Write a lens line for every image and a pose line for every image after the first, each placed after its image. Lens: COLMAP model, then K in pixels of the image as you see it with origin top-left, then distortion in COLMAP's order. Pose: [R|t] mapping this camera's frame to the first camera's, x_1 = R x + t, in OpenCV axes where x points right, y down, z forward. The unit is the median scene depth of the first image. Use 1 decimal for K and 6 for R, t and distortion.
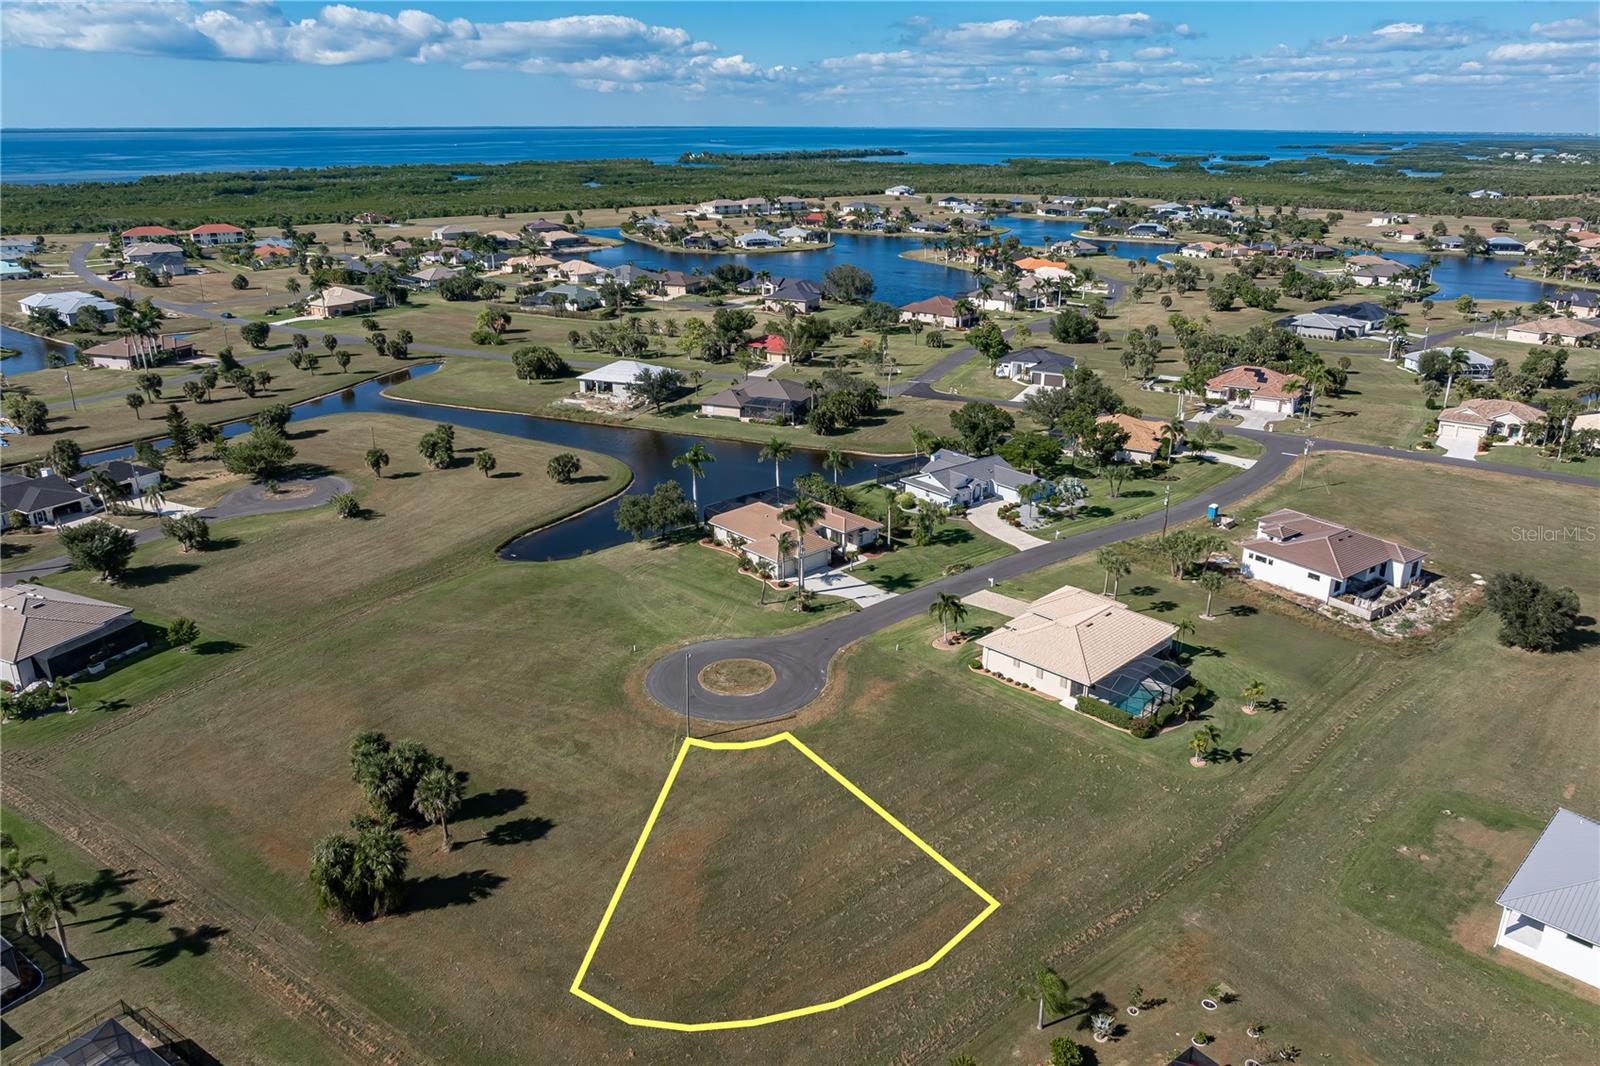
lens RADIAL K [[1133.3, 0, 803.6], [0, 1133.3, 504.6], [0, 0, 1]] dist [-0.034846, 0.021621]
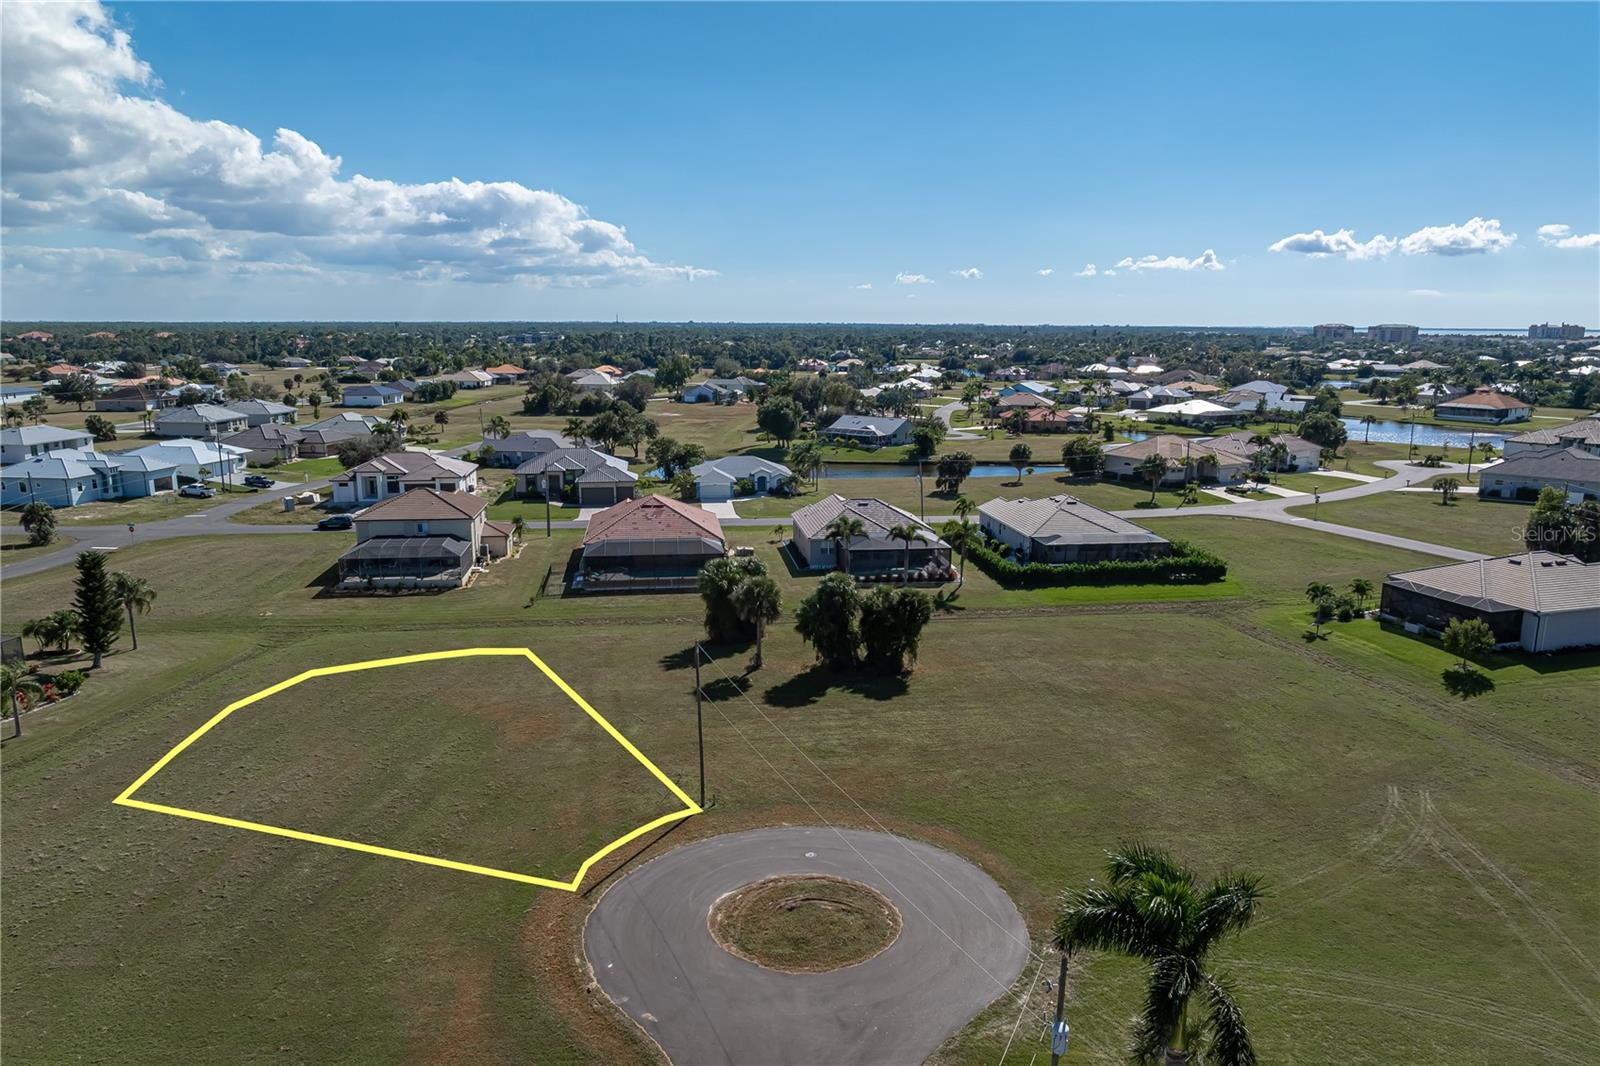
lens RADIAL K [[1126.3, 0, 804.4], [0, 1126.3, 577.1], [0, 0, 1]] dist [-0.025952, 0.009894]
pose [[-0.747987, 0.141251, -0.648509, 0.133736], [-0.219425, 0.869523, 0.442474, -0.096803], [0.626393, 0.473263, -0.619398, 0.844134]]
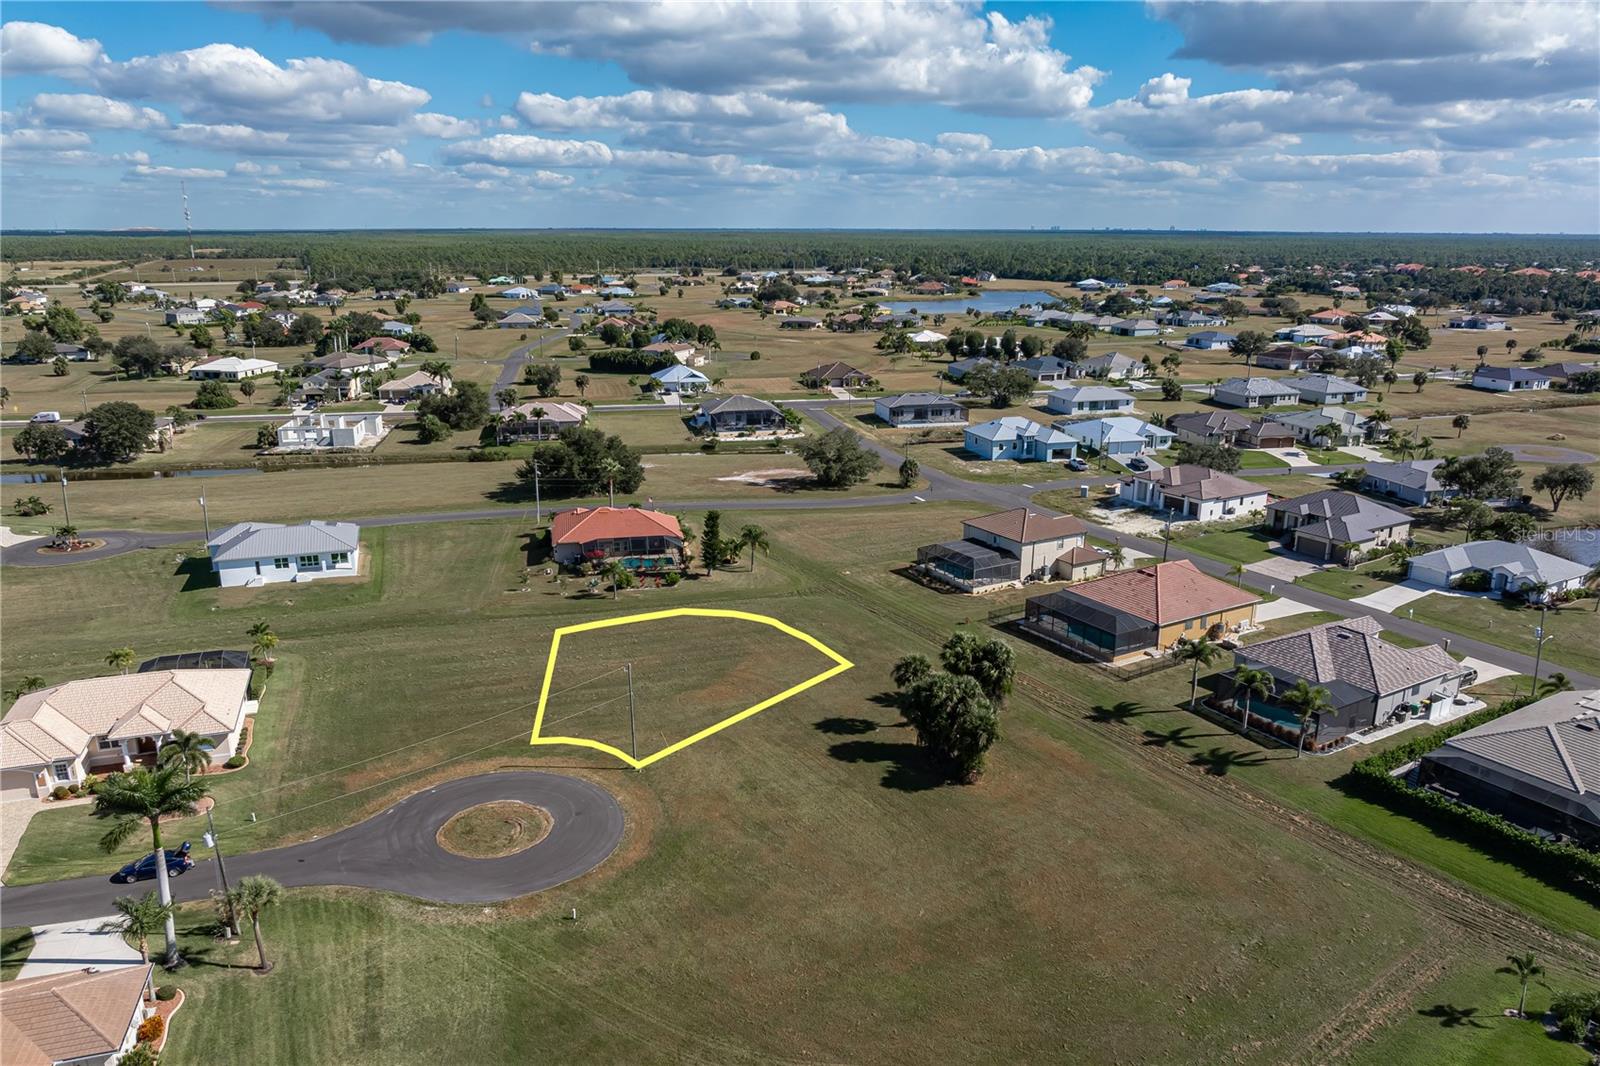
lens RADIAL K [[1134.2, 0, 810.6], [0, 1134.2, 531.6], [0, 0, 1]] dist [-0.024868, 0.008041]
pose [[-0.909592, -0.112578, 0.399961, -0.349962], [0.128984, 0.838536, 0.529359, -0.245466], [-0.394976, 0.533089, -0.748204, 0.953509]]
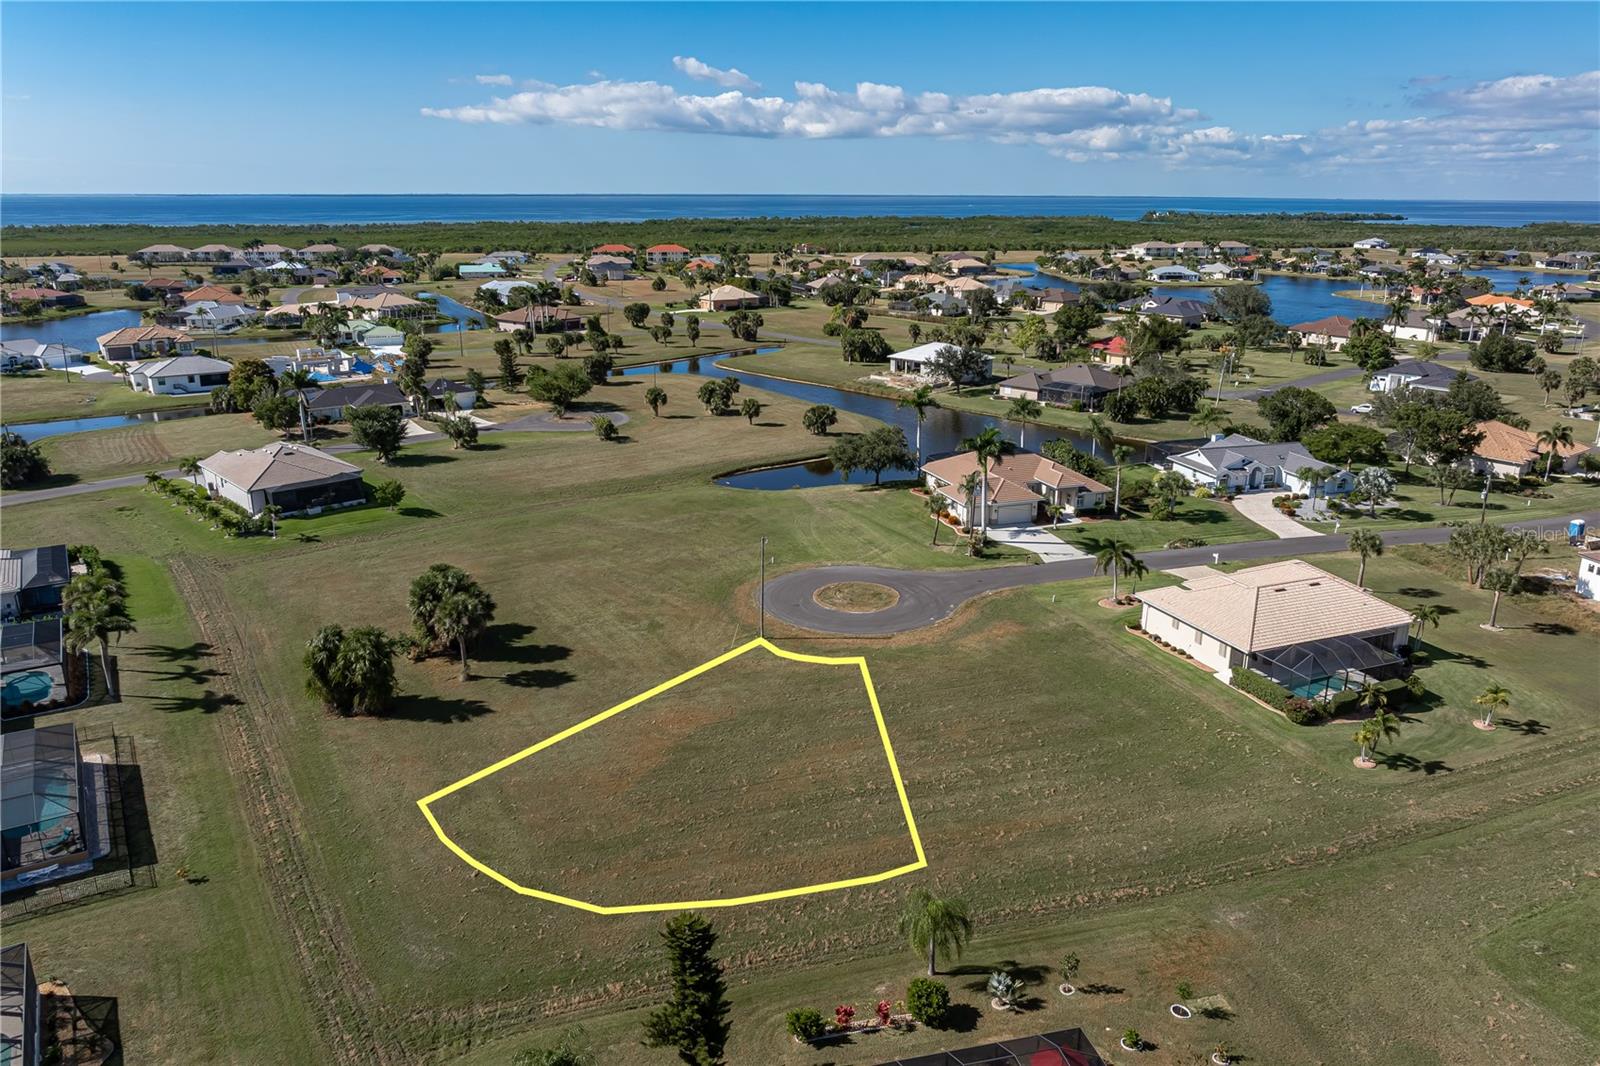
lens RADIAL K [[1128.1, 0, 800.0], [0, 1128.1, 533.0], [0, 0, 1]] dist [-0.025721, 0.005892]
pose [[0.918349, 0.115429, -0.378564, 0.165567], [-0.127851, 0.991763, -0.007750, 0.080808], [0.374551, 0.055517, 0.925543, 0.106250]]
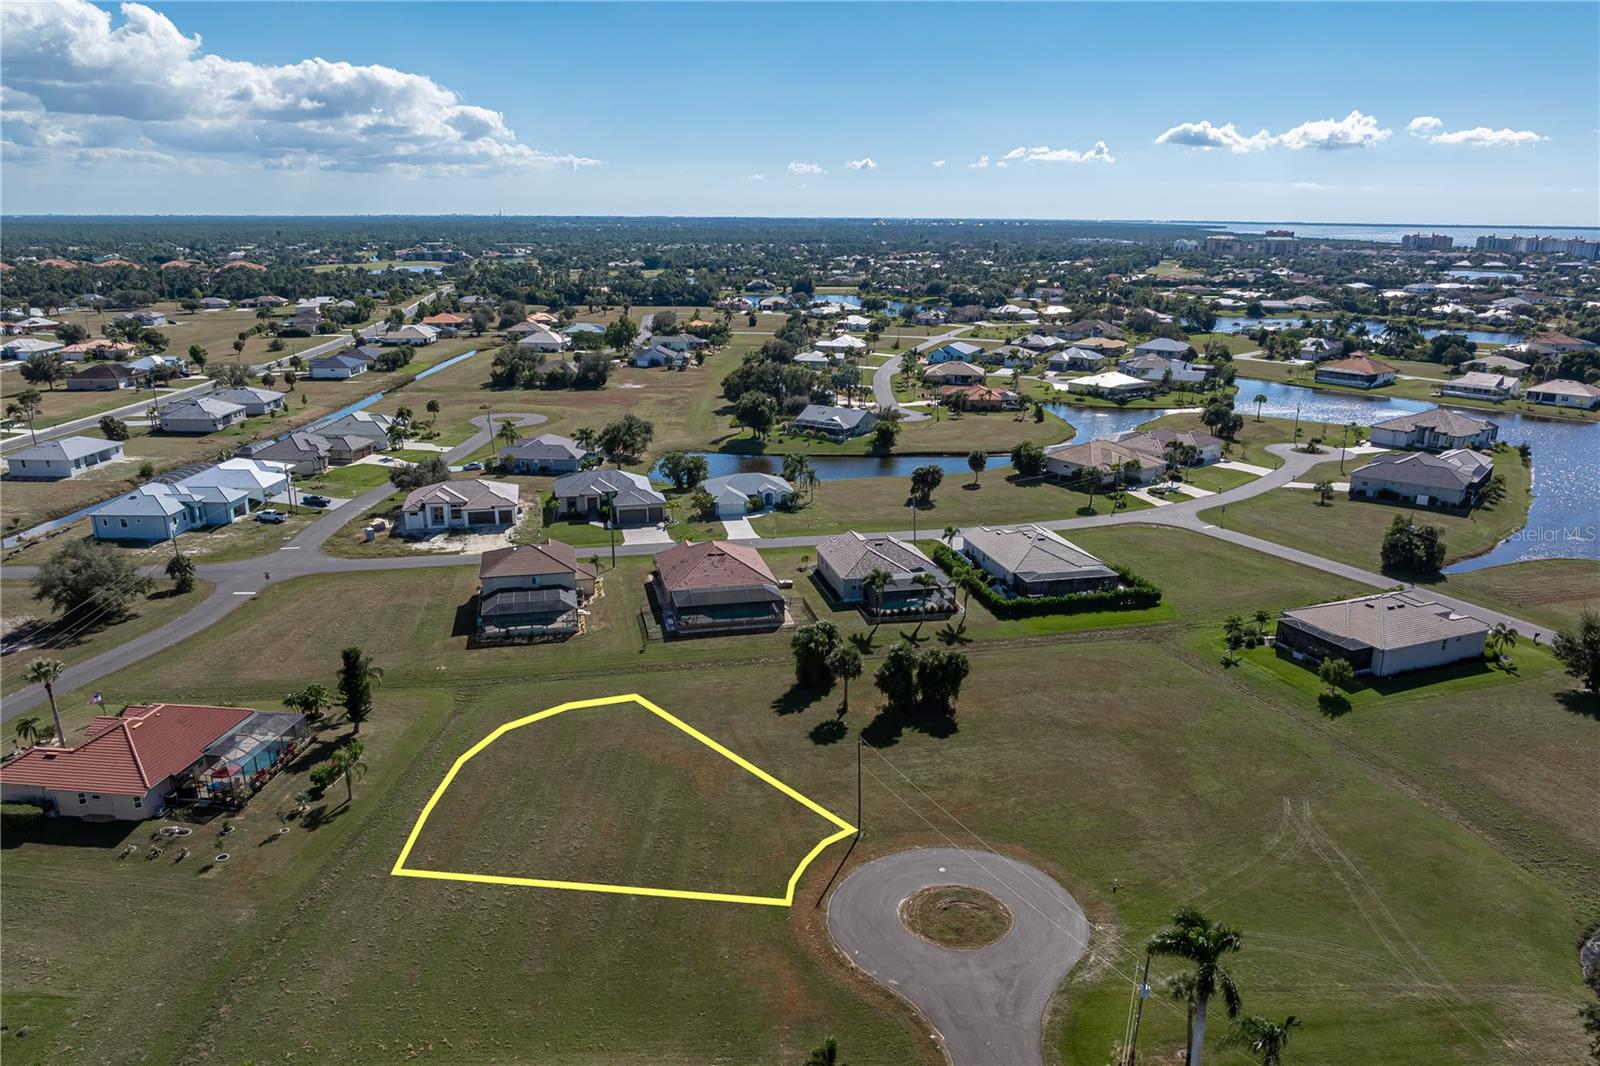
lens RADIAL K [[1133.7, 0, 804.6], [0, 1133.7, 560.5], [0, 0, 1]] dist [-0.019852, 0.001054]
pose [[-0.682723, 0.207585, -0.700569, 0.316991], [-0.242027, 0.840422, 0.484886, -0.245715], [0.689429, 0.500600, -0.523534, 0.842241]]
